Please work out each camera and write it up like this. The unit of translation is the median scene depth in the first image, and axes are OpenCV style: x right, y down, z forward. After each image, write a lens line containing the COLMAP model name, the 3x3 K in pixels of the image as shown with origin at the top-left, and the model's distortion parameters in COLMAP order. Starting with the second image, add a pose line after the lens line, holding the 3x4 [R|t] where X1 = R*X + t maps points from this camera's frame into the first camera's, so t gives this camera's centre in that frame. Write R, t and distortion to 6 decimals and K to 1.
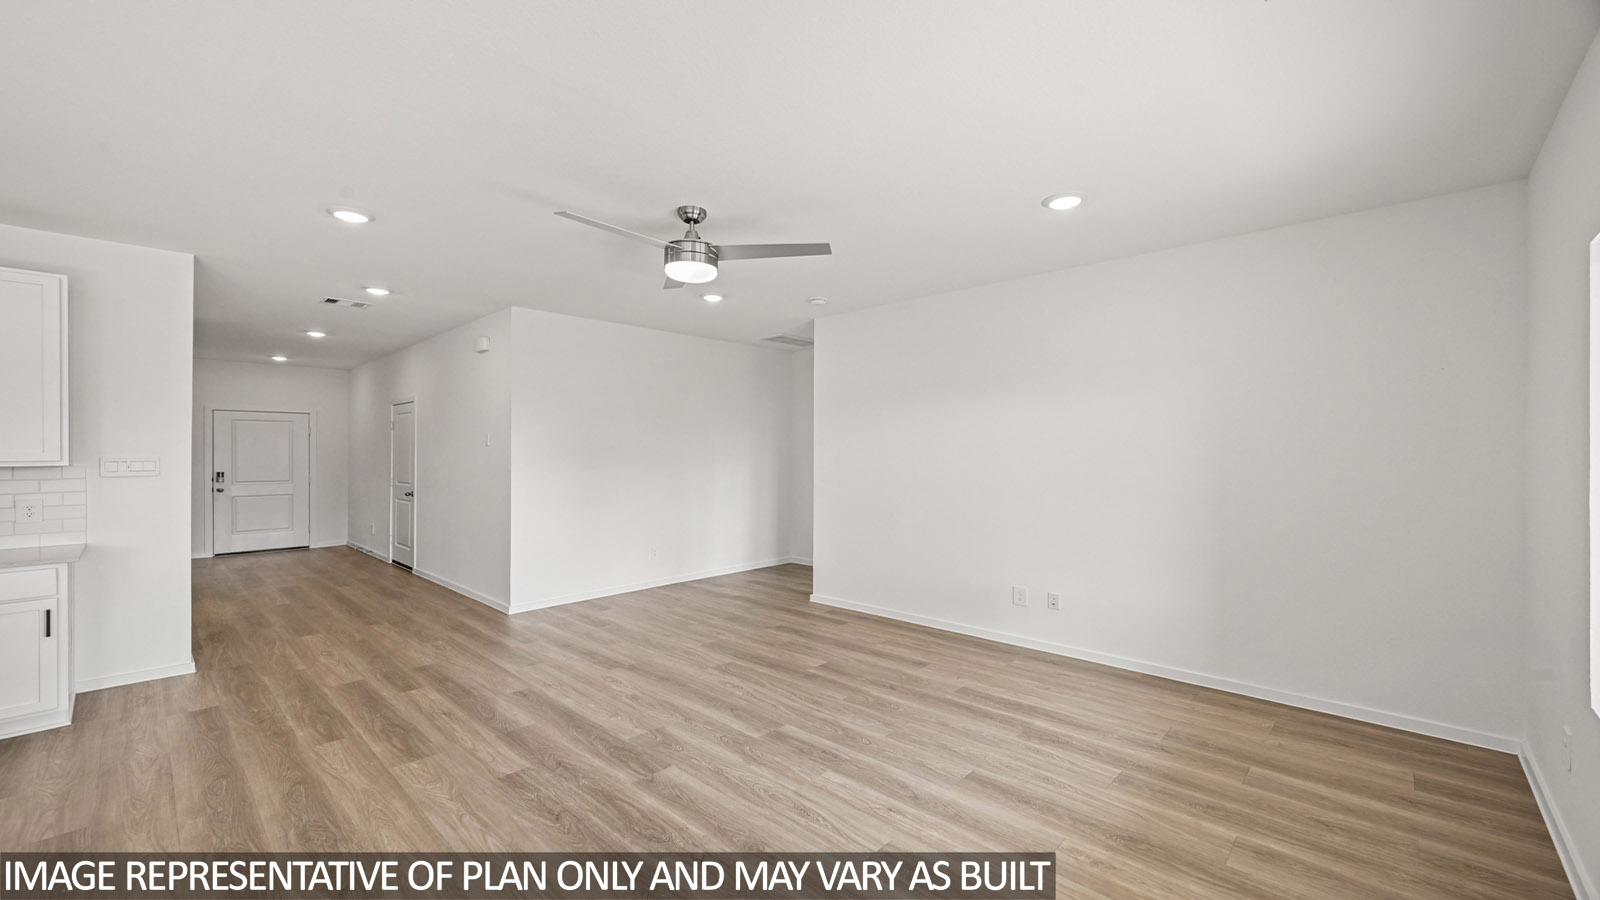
lens RADIAL K [[631.5, 0, 805.8], [0, 631.5, 453.6], [0, 0, 1]] dist [-0.001616, 0.000458]
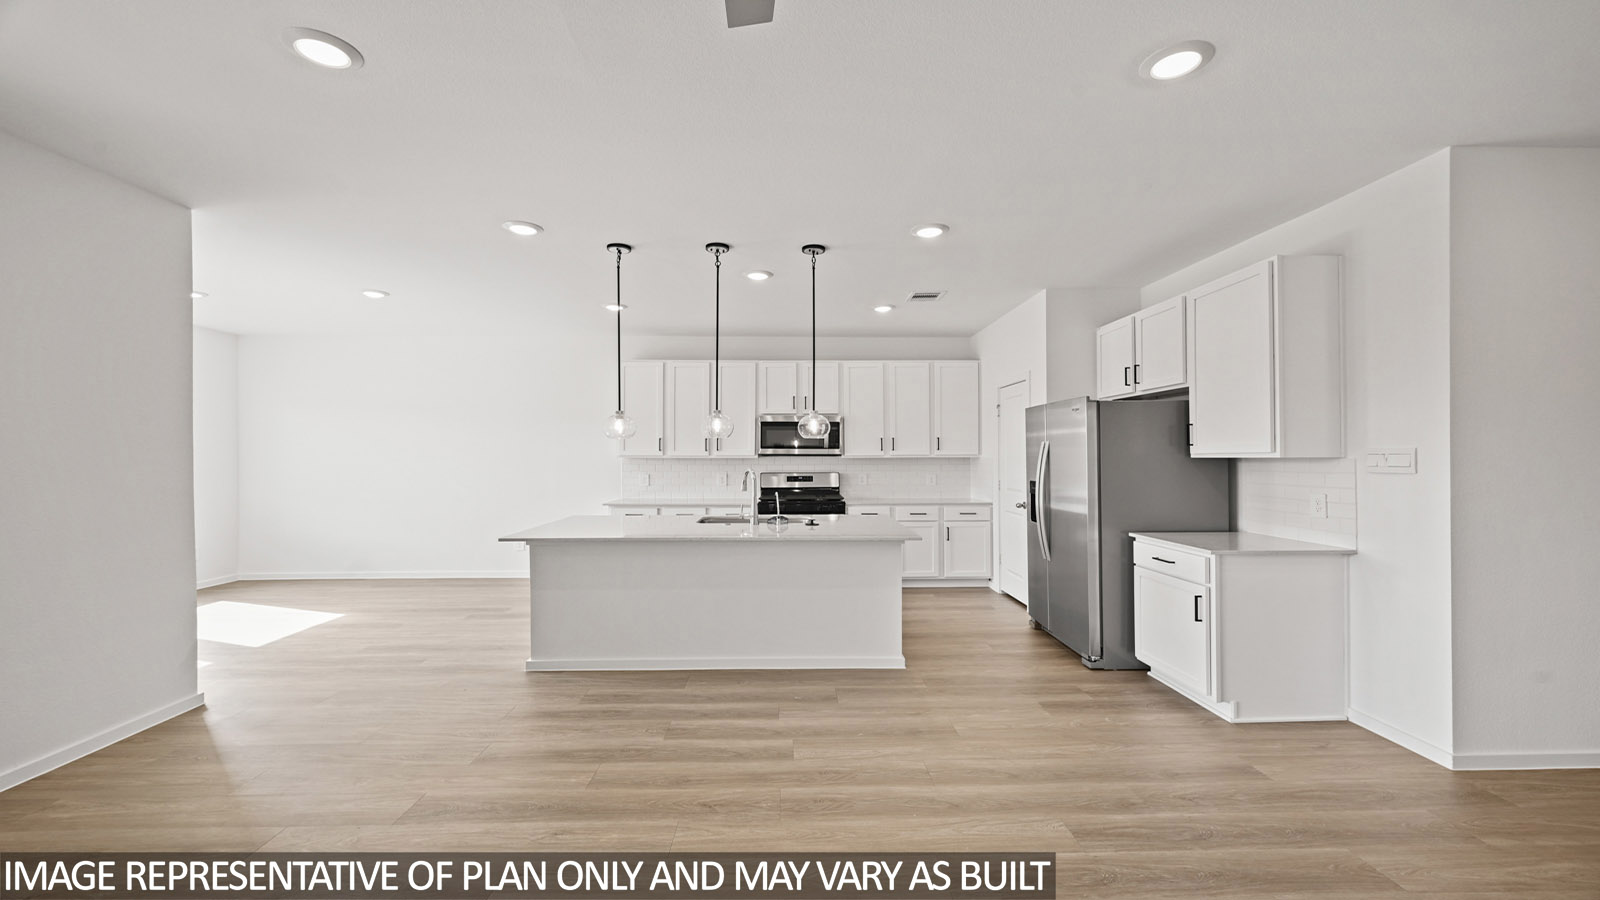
lens RADIAL K [[631.5, 0, 801.9], [0, 631.5, 448.1], [0, 0, 1]] dist [-0.001616, 0.000458]
pose [[-0.712174, -0.006769, -0.701970, -0.008268], [-0.001656, 0.999967, -0.007963, 0.013846], [0.702001, -0.004508, -0.712162, 1.167732]]
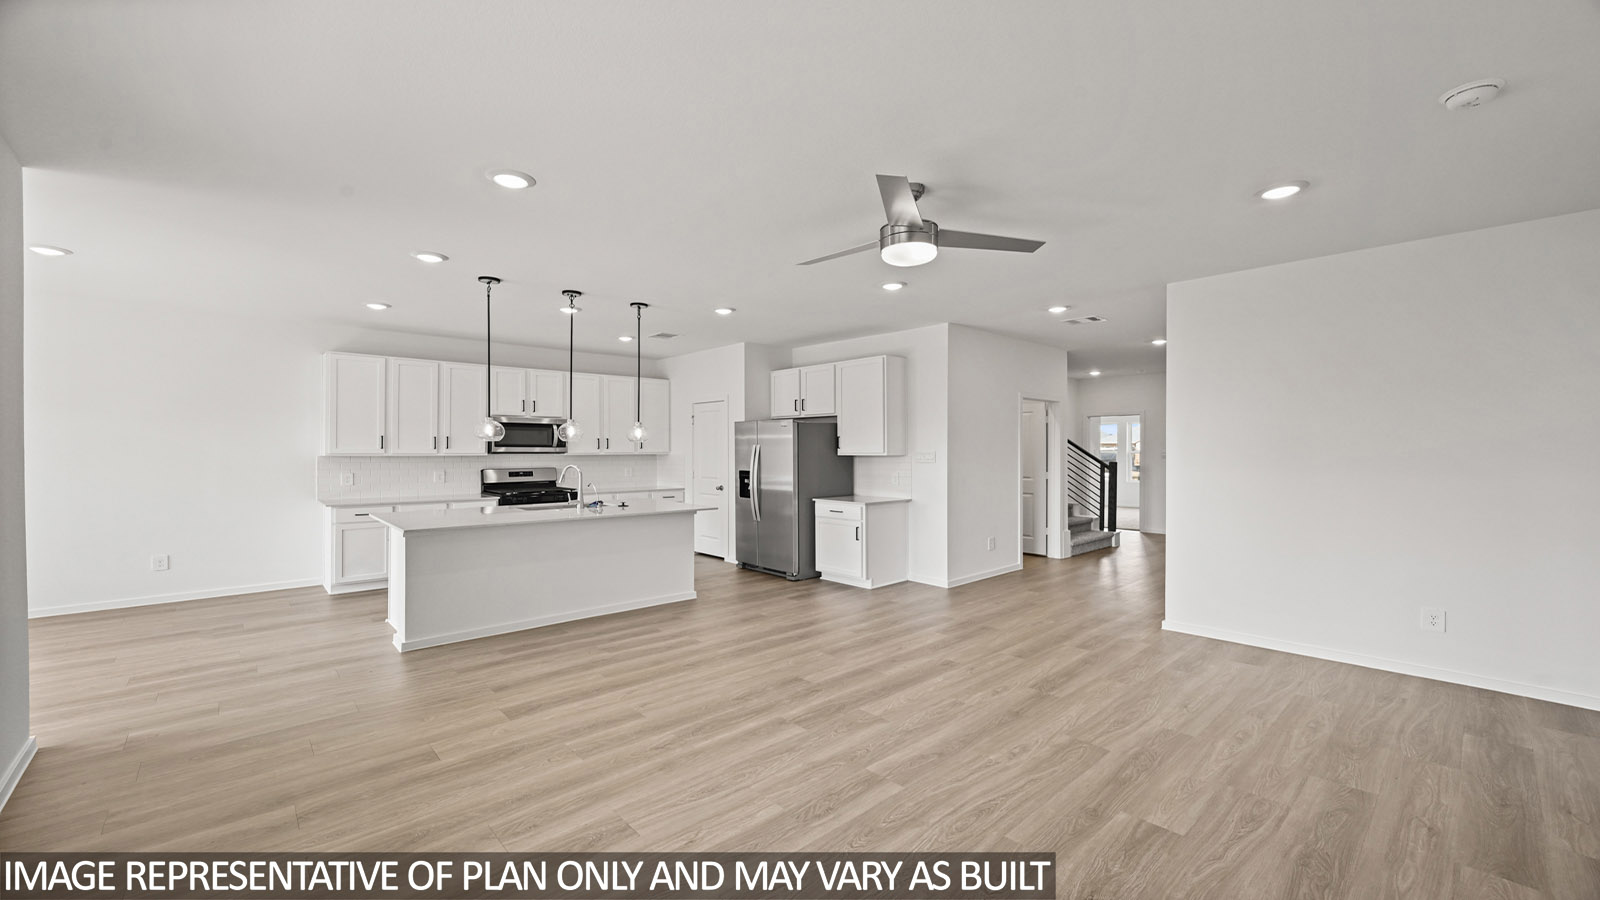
lens RADIAL K [[631.5, 0, 800.5], [0, 631.5, 448.1], [0, 0, 1]] dist [-0.001616, 0.000458]
pose [[-0.071834, -0.002715, -0.997413, 0.734473], [-0.005597, 0.999982, -0.002319, 0.003696], [0.997401, 0.005416, -0.071848, 0.877503]]
